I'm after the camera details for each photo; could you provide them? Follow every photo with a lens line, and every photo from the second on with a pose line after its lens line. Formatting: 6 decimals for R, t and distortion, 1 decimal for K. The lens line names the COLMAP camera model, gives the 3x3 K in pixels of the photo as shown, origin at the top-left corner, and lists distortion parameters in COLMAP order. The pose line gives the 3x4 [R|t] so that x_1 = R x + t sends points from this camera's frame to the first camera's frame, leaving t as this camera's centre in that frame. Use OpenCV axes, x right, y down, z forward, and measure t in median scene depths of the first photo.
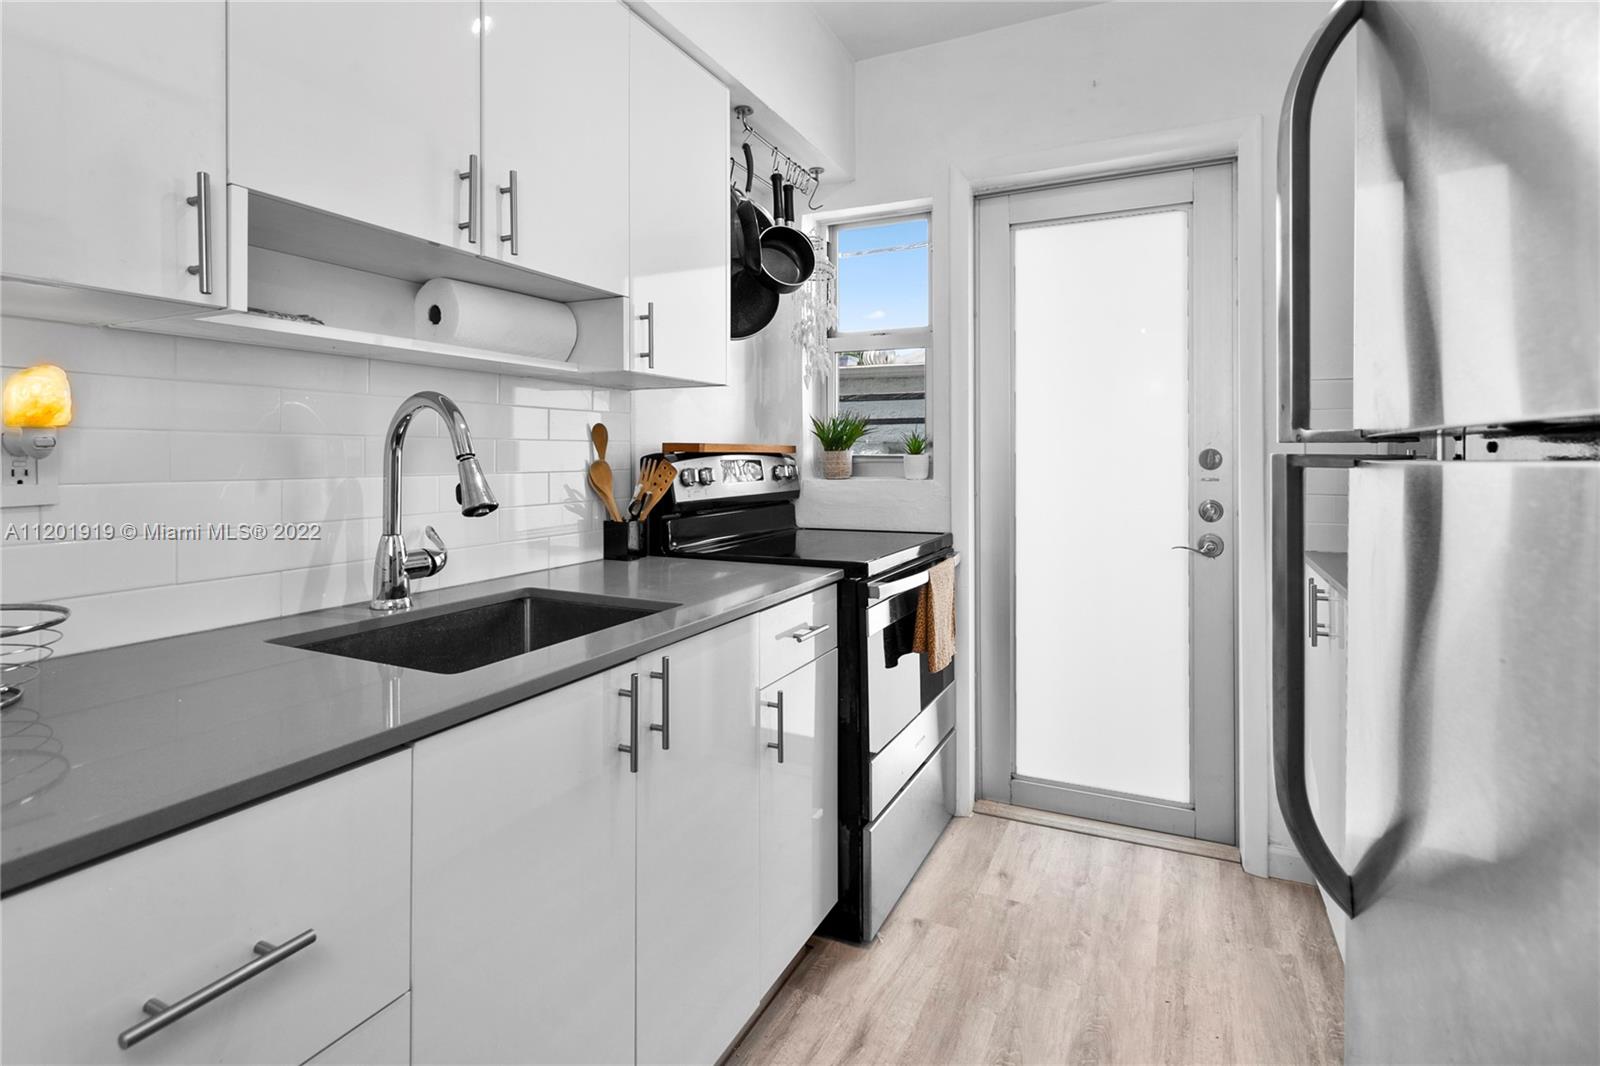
lens RADIAL K [[783.3, 0, 802.0], [0, 783.3, 446.9], [0, 0, 1]] dist [-0.002437, 0.000387]
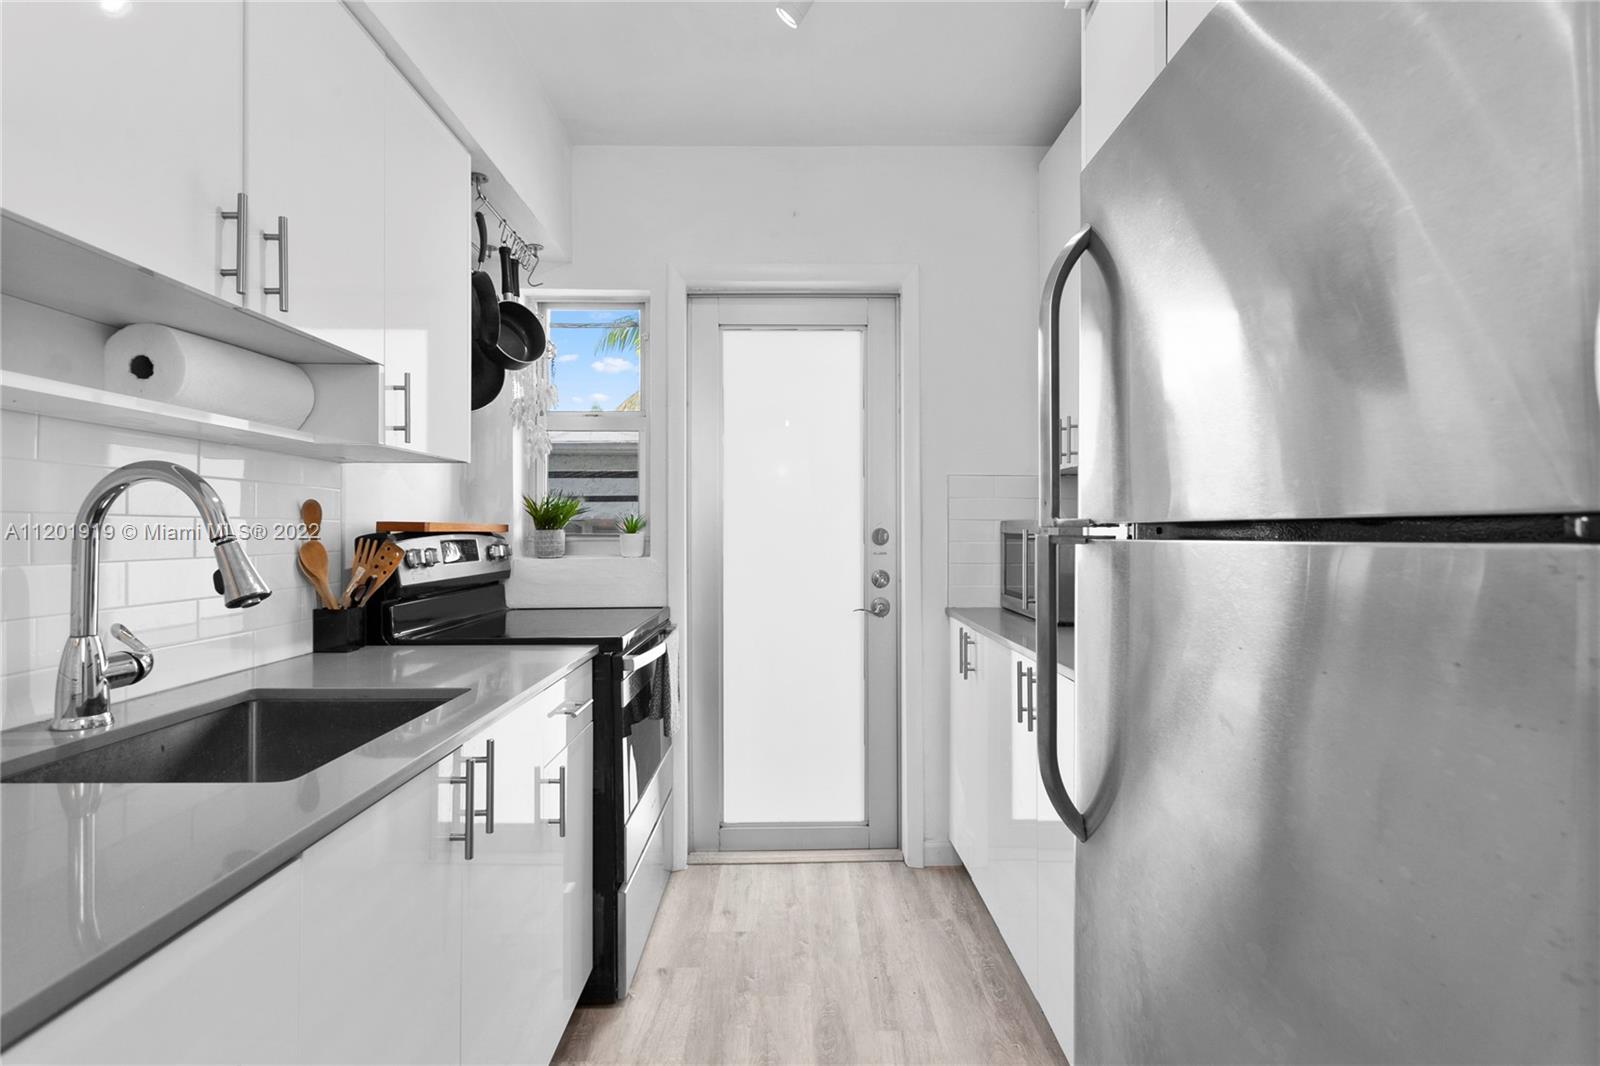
lens RADIAL K [[774.7, 0, 802.0], [0, 774.7, 518.5], [0, 0, 1]] dist [-0.002873, 0.000816]
pose [[0.891422, 0.006347, 0.453129, -0.161264], [-0.003082, 0.999964, -0.007943, -0.003252], [-0.453163, 0.005684, 0.891409, -0.032021]]
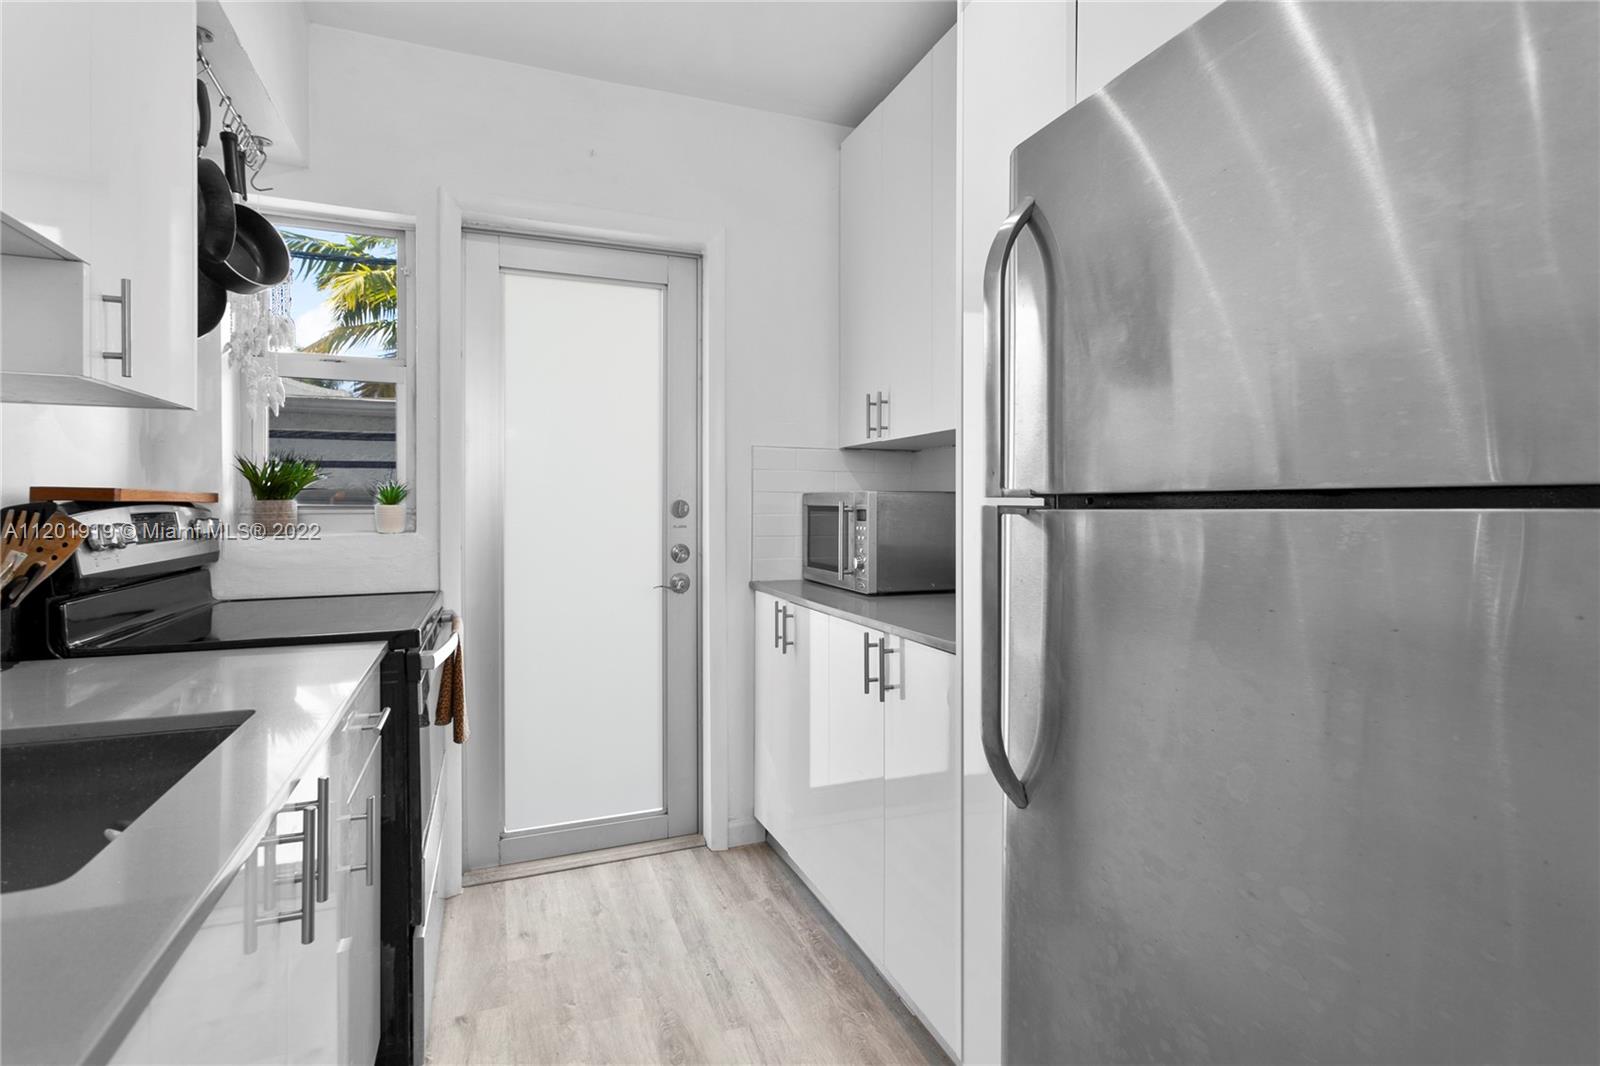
lens RADIAL K [[777.1, 0, 800.5], [0, 777.1, 501.1], [0, 0, 1]] dist [-0.000262, 0.000620]
pose [[0.673757, 0.004524, 0.738939, -0.249640], [-0.008370, 0.999964, 0.001509, 0.000648], [-0.738906, -0.007202, 0.673770, 0.102888]]
